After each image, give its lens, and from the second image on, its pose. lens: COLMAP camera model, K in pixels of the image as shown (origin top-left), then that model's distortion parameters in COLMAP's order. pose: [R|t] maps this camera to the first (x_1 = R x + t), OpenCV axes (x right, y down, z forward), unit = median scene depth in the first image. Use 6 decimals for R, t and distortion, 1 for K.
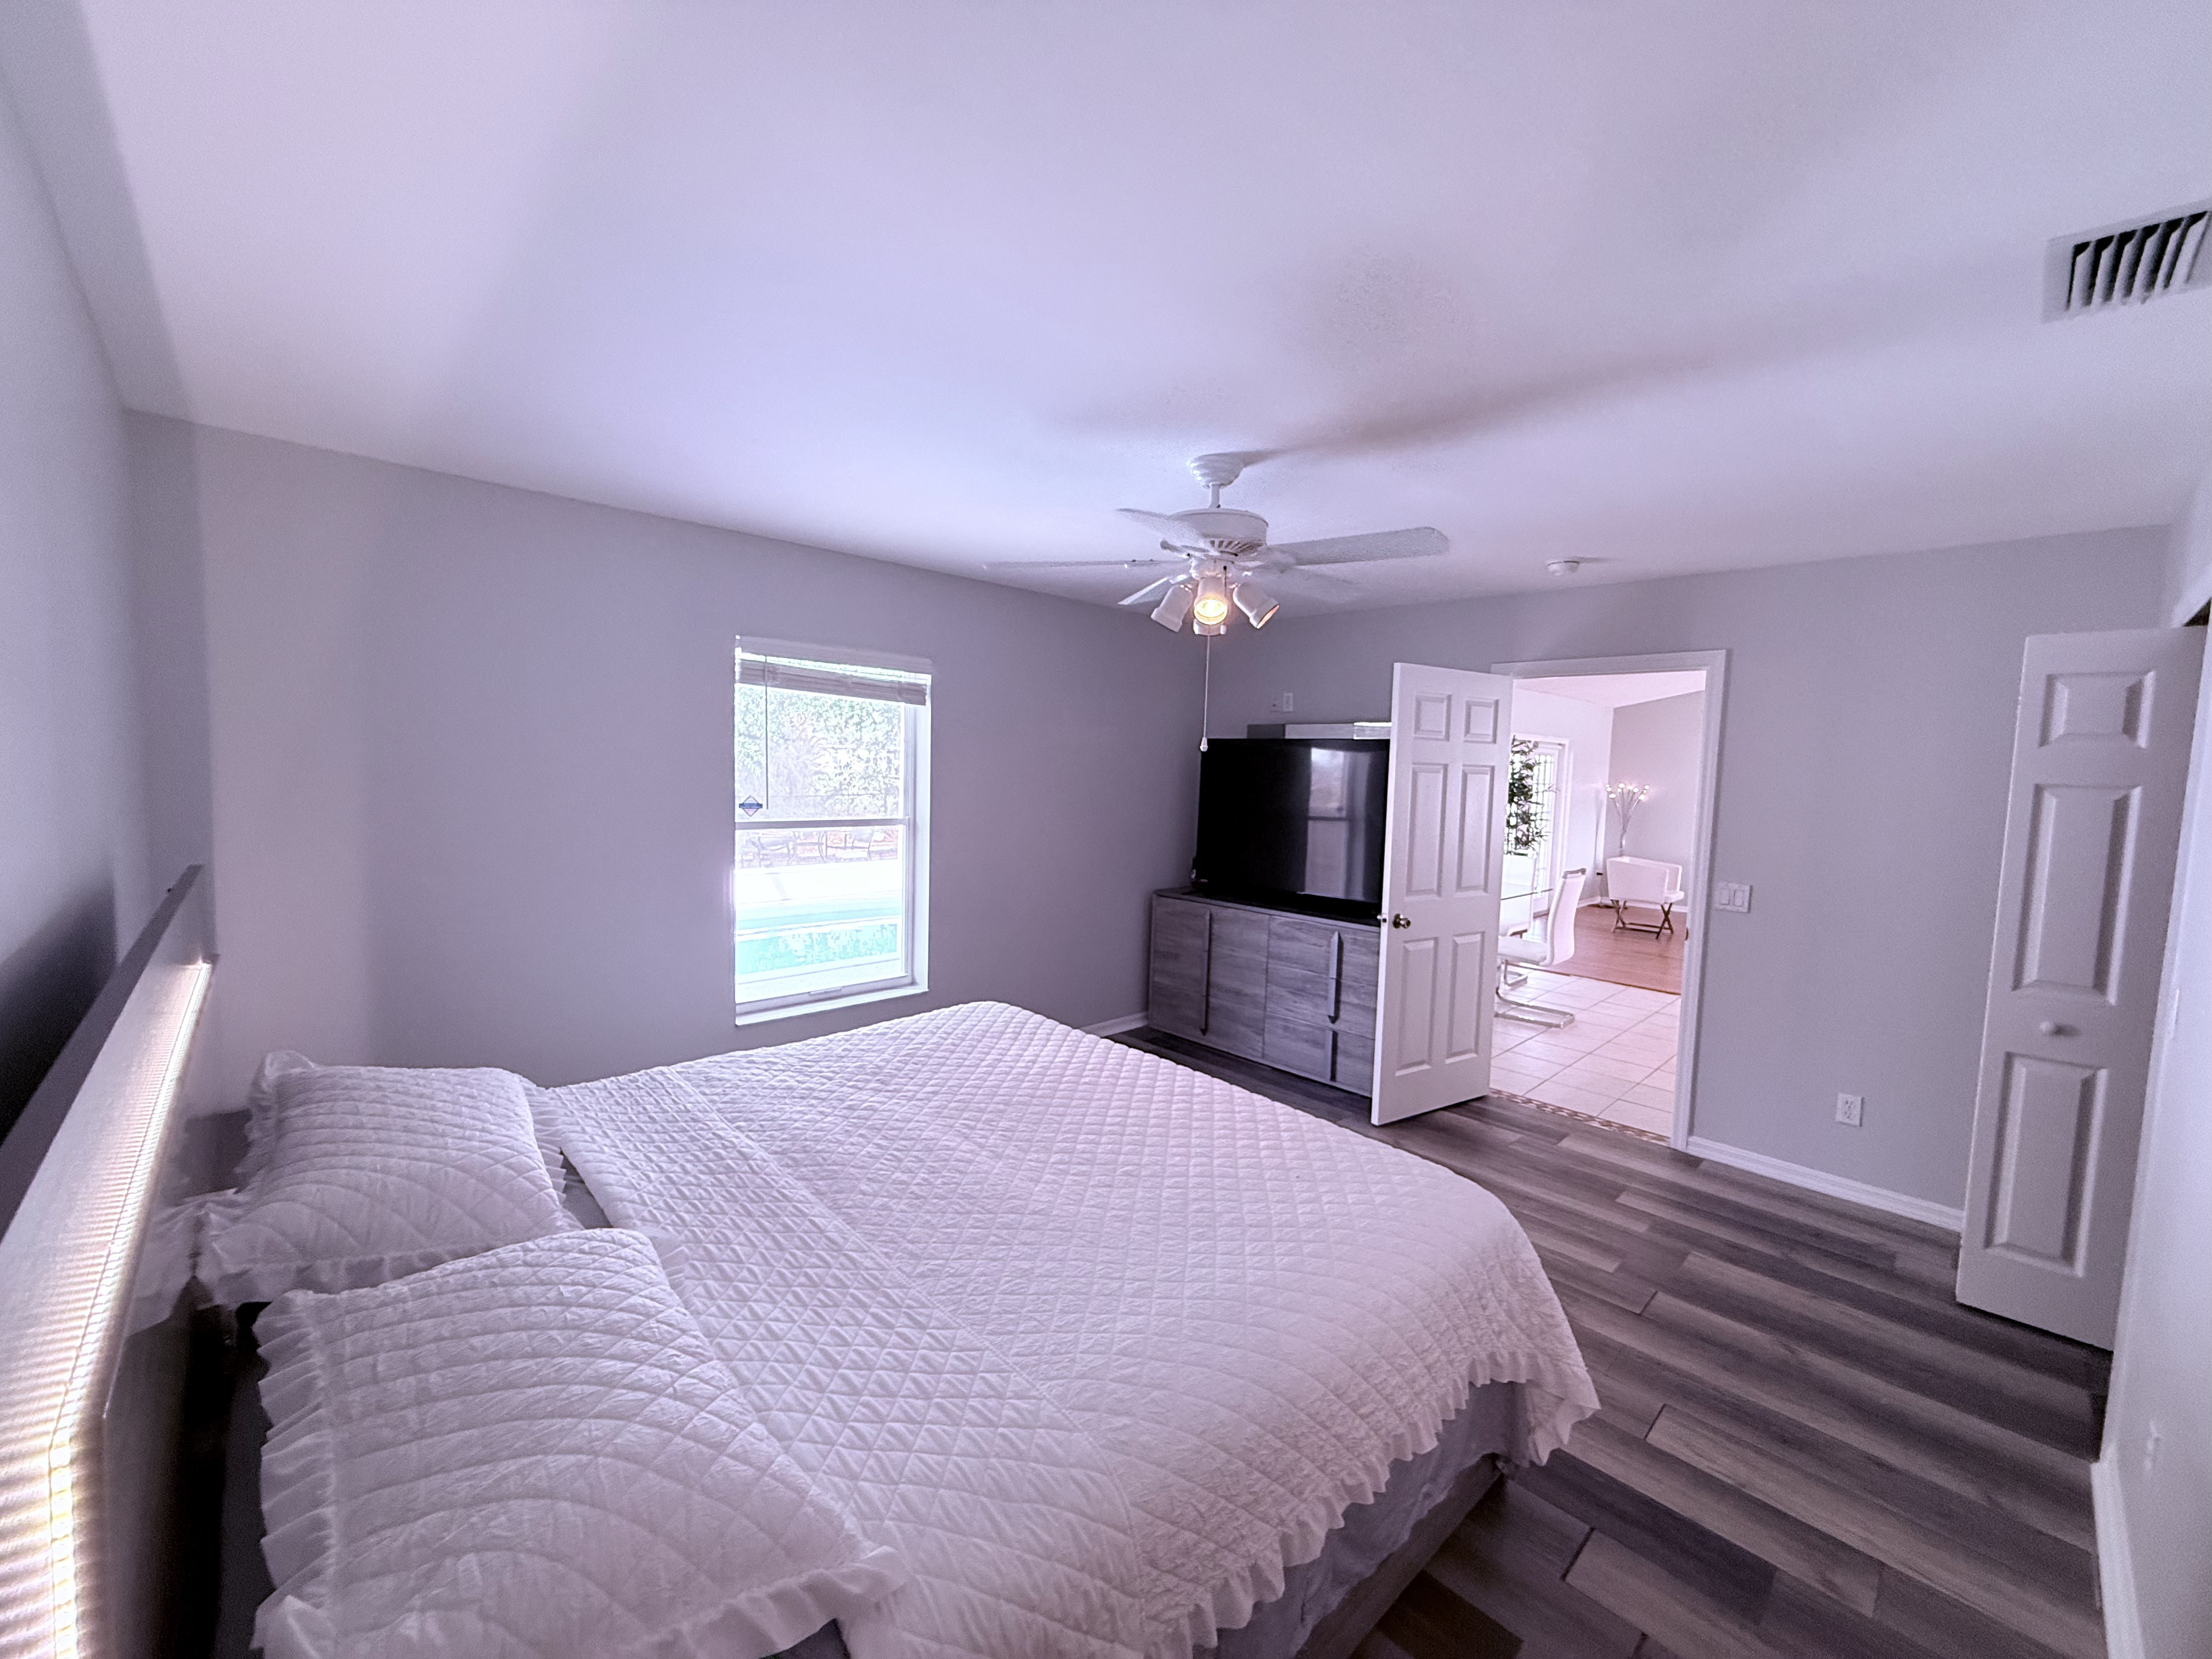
lens RADIAL K [[870.8, 0, 1101.4], [0, 870.8, 829.0], [0, 0, 1]] dist [-0.001364, 0.000142]
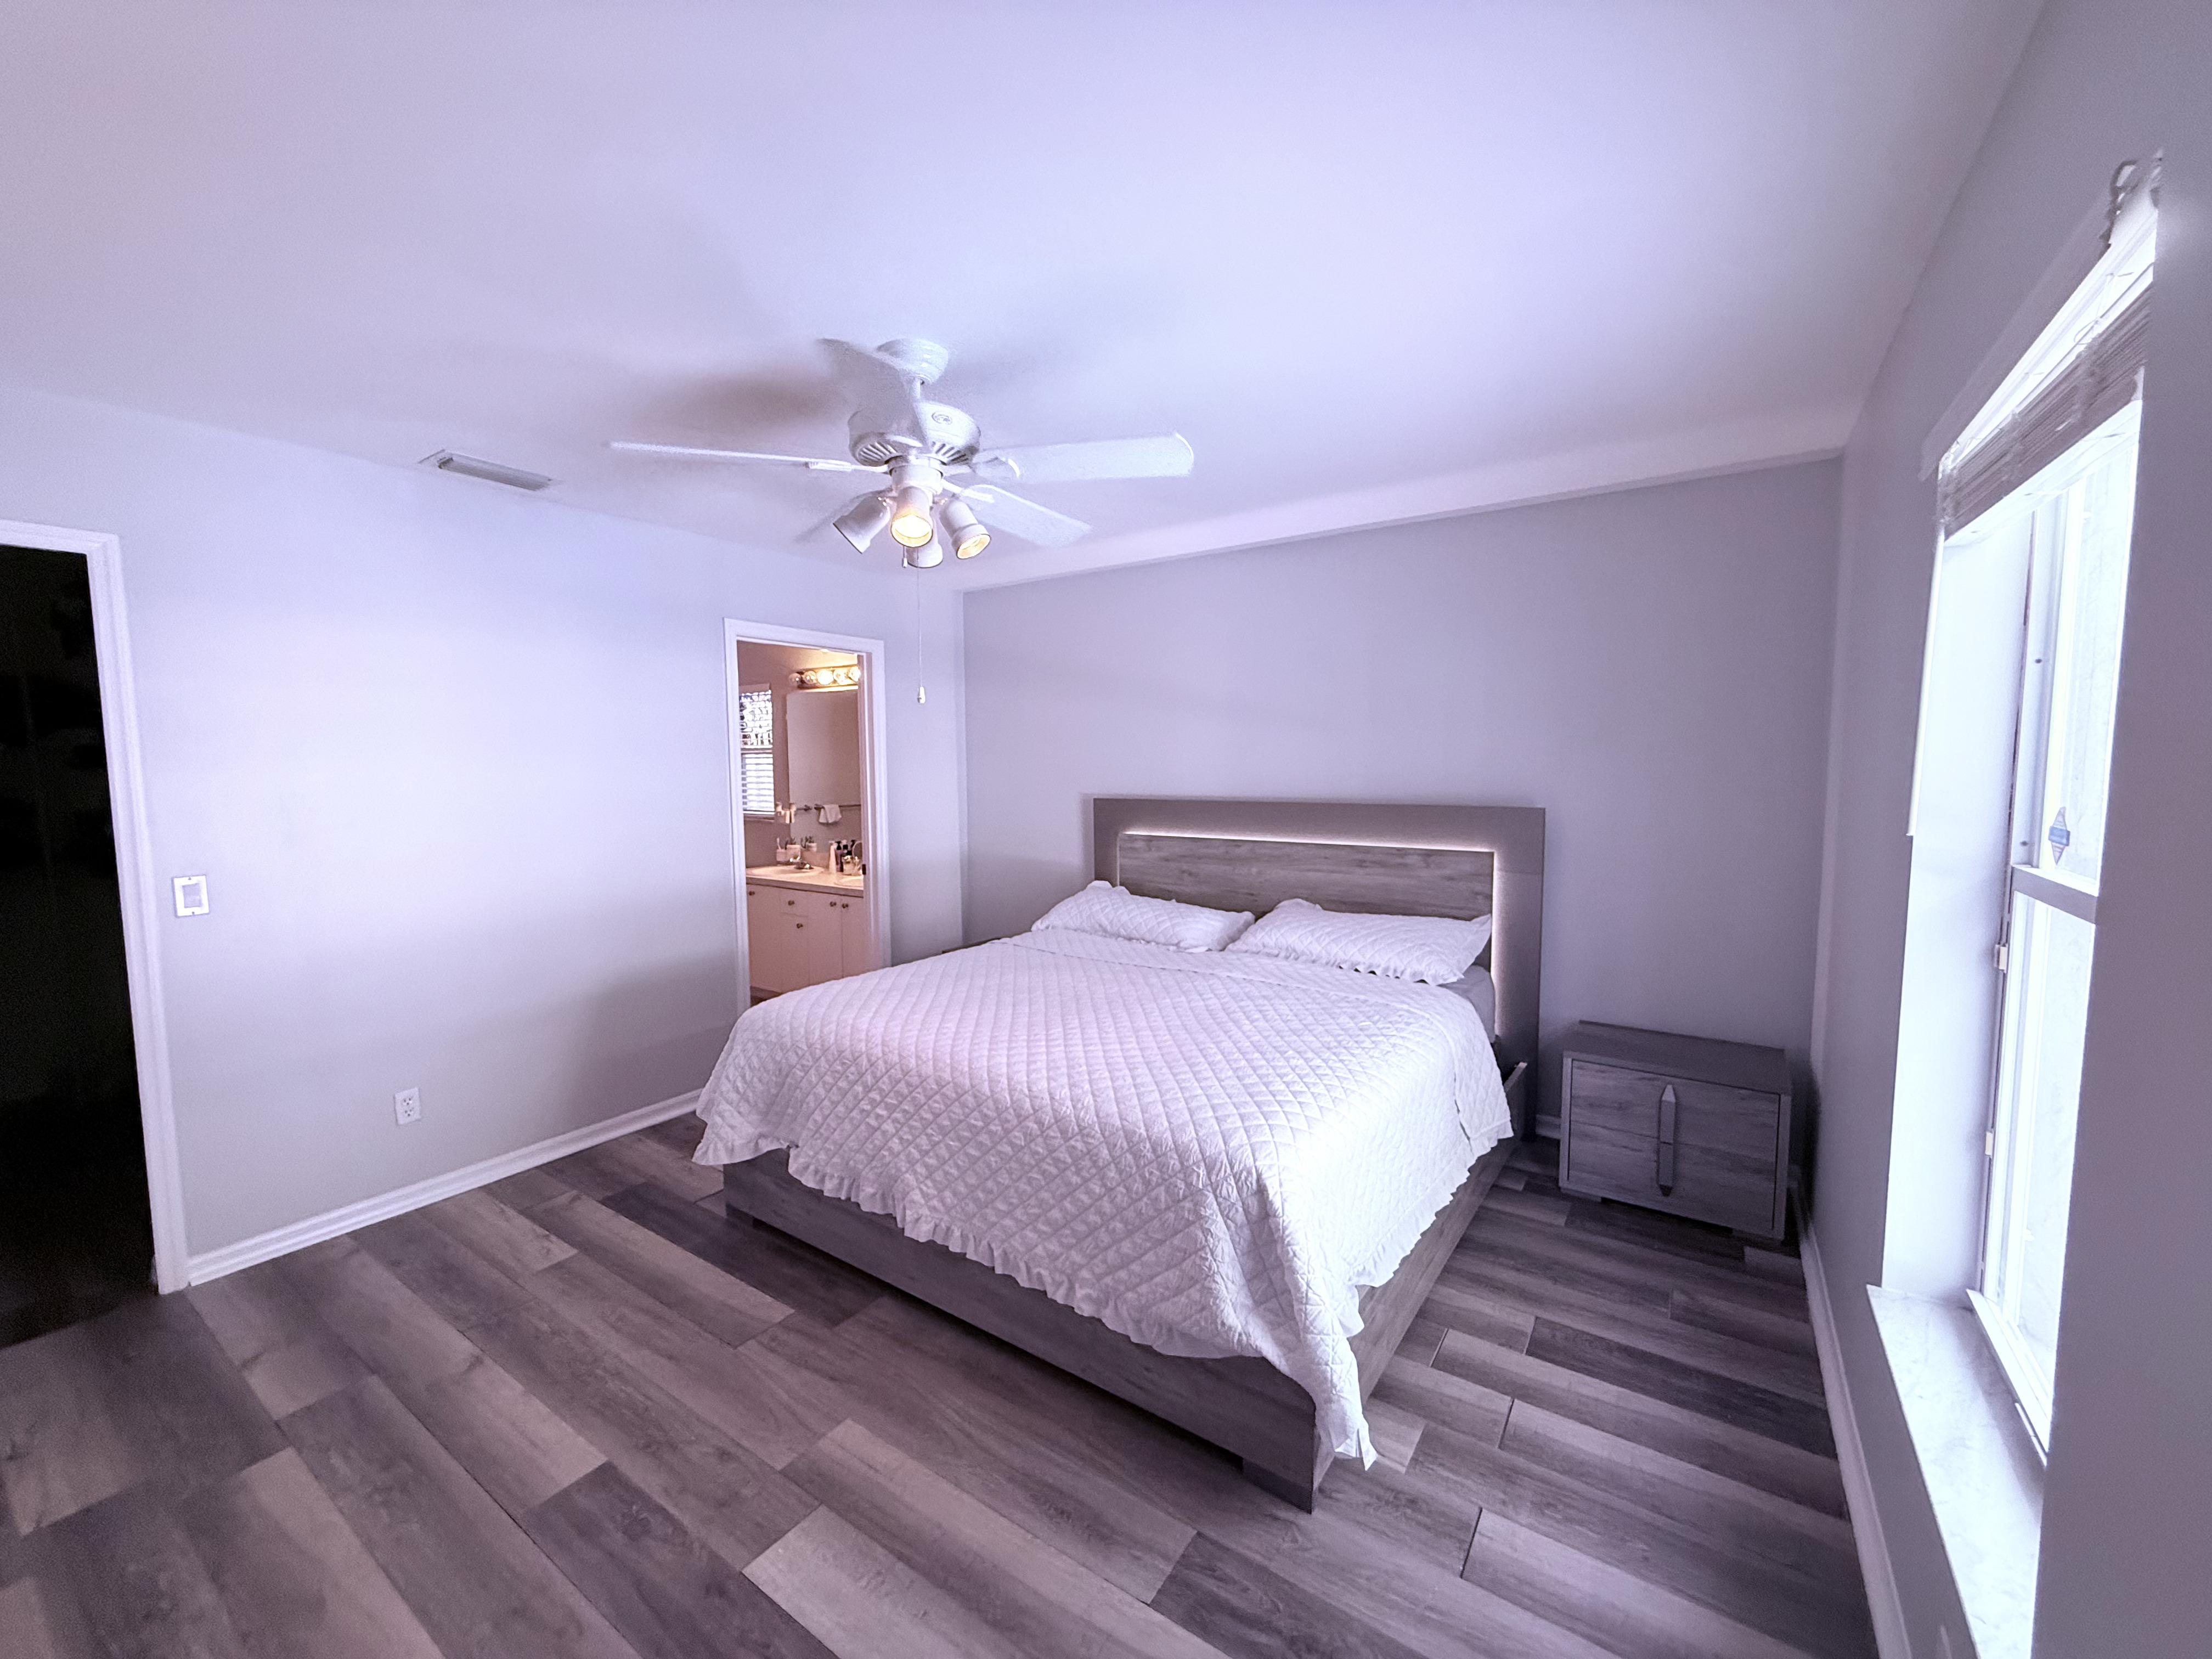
lens RADIAL K [[877.3, 0, 1101.5], [0, 877.3, 831.7], [0, 0, 1]] dist [-0.000735, -0.000041]
pose [[-0.977515, -0.009907, -0.210632, 0.120007], [-0.042598, 0.987579, 0.151241, -0.086512], [0.206517, 0.156813, -0.965795, 1.644848]]
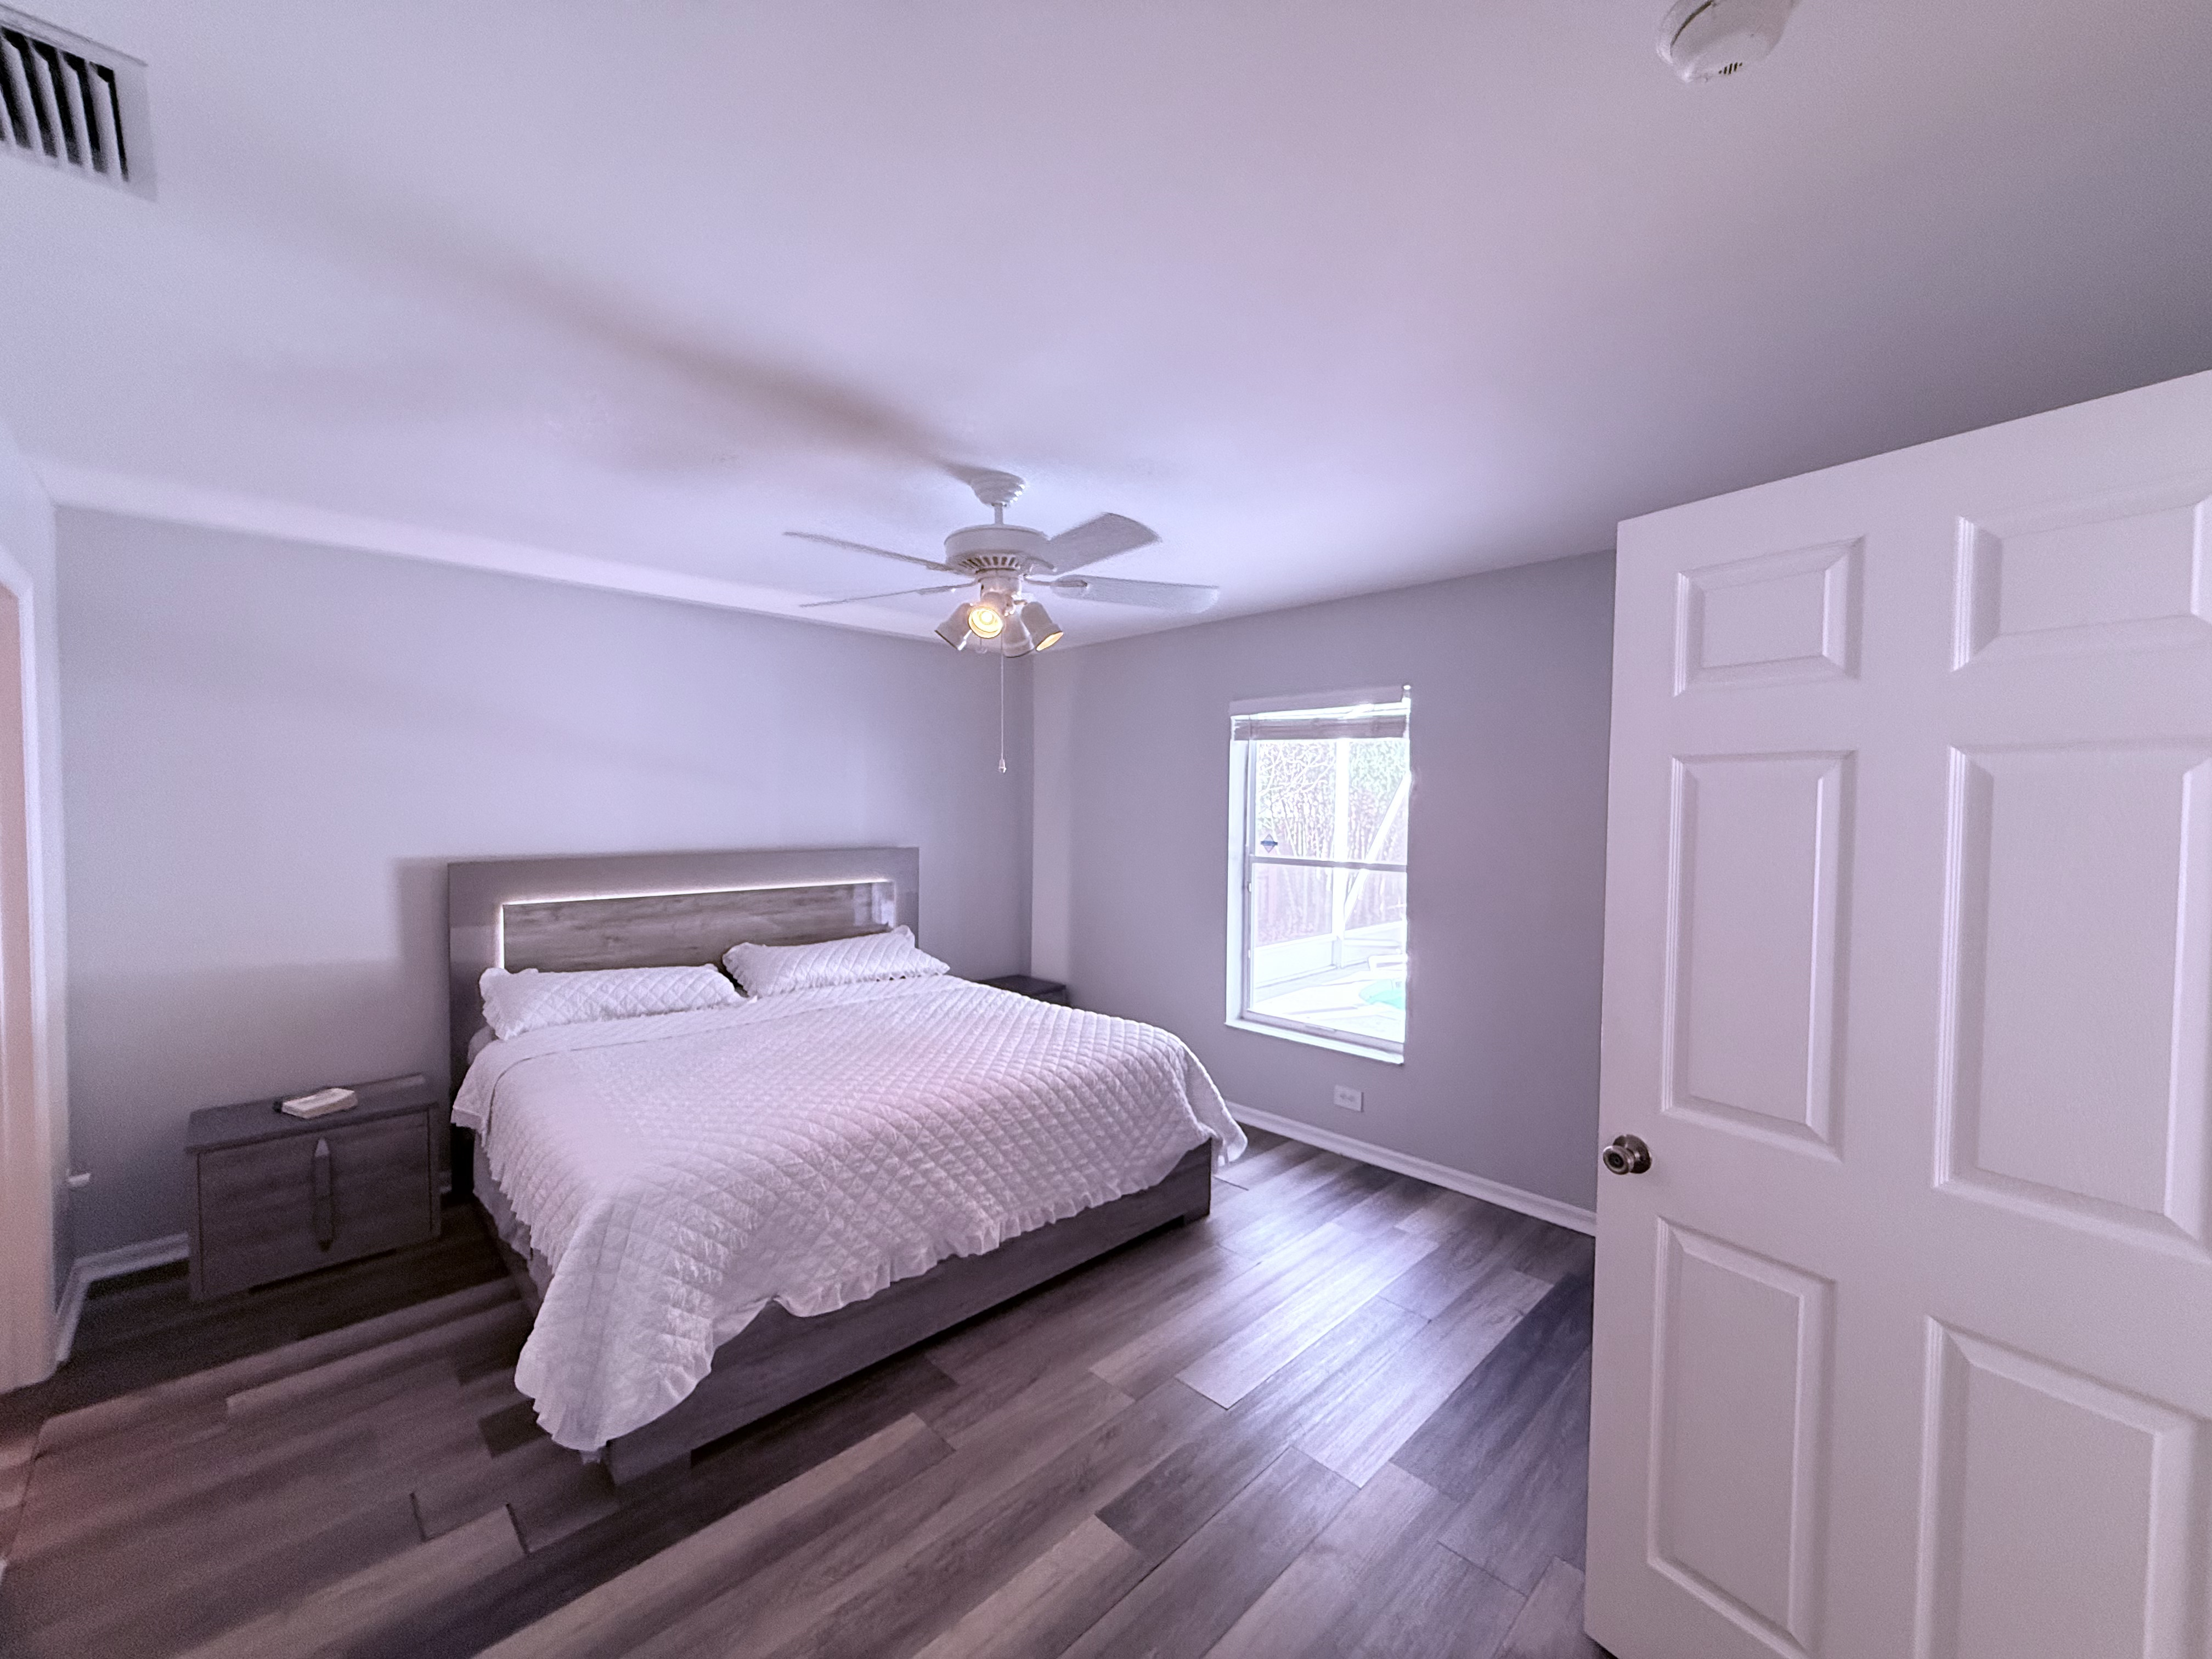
lens RADIAL K [[878.7, 0, 1101.0], [0, 878.7, 831.3], [0, 0, 1]] dist [-0.001395, 0.000053]
pose [[0.012958, -0.002867, -0.999912, 0.976935], [-0.087520, 0.996155, -0.003990, -0.023313], [0.996078, 0.087564, 0.012657, 0.982089]]
